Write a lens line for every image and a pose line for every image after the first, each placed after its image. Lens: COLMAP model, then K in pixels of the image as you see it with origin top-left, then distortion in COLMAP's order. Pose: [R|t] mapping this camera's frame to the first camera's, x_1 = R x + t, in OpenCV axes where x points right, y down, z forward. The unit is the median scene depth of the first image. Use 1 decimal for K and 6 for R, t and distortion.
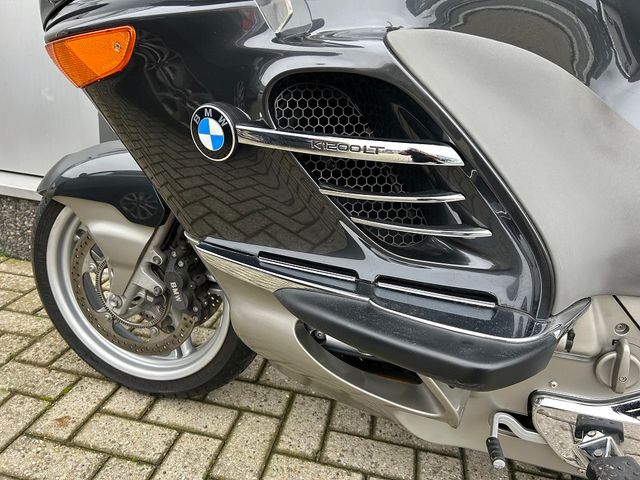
lens RADIAL K [[486.2, 0, 321.9], [0, 486.2, 237.2], [0, 0, 1]] dist [0.044216, -0.053386]
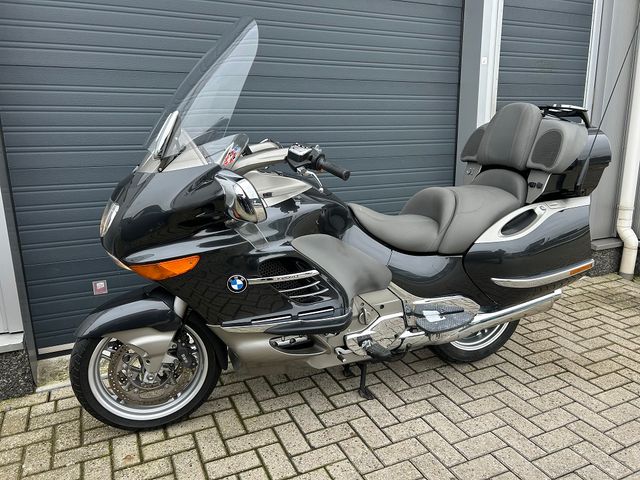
lens RADIAL K [[486.2, 0, 321.0], [0, 486.2, 238.8], [0, 0, 1]] dist [0.044216, -0.053386]
pose [[0.806095, -0.240878, 0.540545, -0.816165], [0.283738, 0.958893, 0.004173, -0.210512], [-0.519330, 0.150009, 0.841305, -1.066232]]
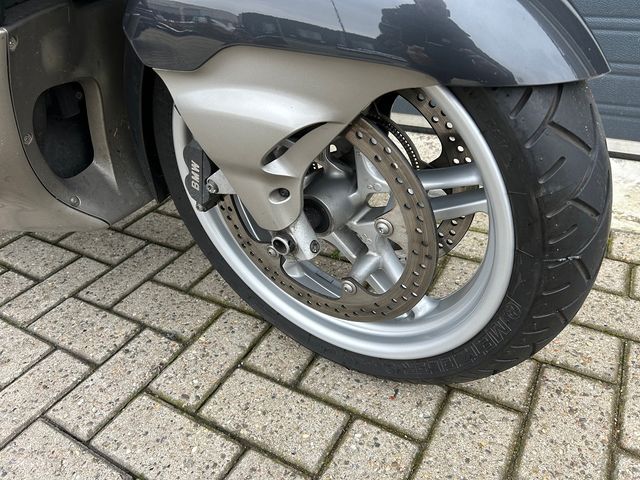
lens RADIAL K [[486.2, 0, 322.7], [0, 486.2, 236.9], [0, 0, 1]] dist [0.044216, -0.053386]
pose [[0.930135, 0.036721, -0.365376, 1.559072], [0.042557, 0.977505, 0.206576, 0.315975], [0.364742, -0.207693, 0.907649, 0.282708]]
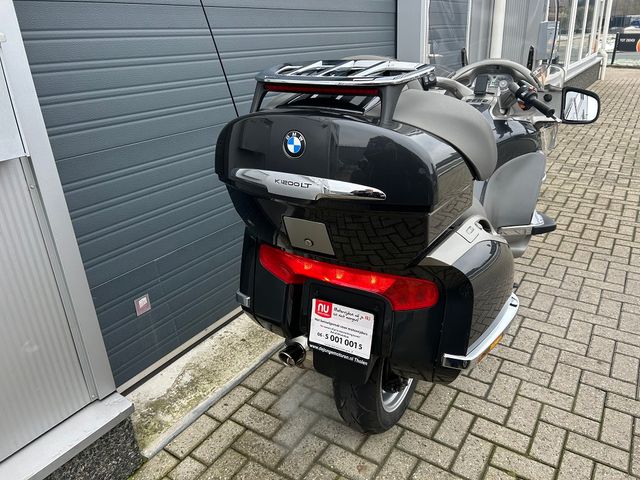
lens RADIAL K [[486.2, 0, 323.1], [0, 486.2, 240.2], [0, 0, 1]] dist [0.044216, -0.053386]
pose [[0.372862, -0.468993, 0.800637, -1.666374], [0.388475, 0.862500, 0.324316, -0.916937], [-0.842651, 0.190103, 0.503786, 0.186256]]
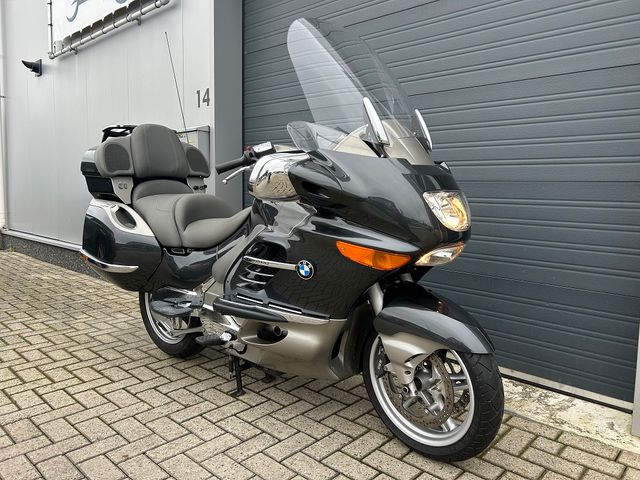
lens RADIAL K [[486.2, 0, 322.5], [0, 486.2, 236.1], [0, 0, 1]] dist [0.044216, -0.053386]
pose [[0.837335, -0.039783, -0.545241, 2.051025], [-0.111090, 0.964158, -0.240951, 0.359083], [0.535285, 0.262328, 0.802904, -0.968105]]
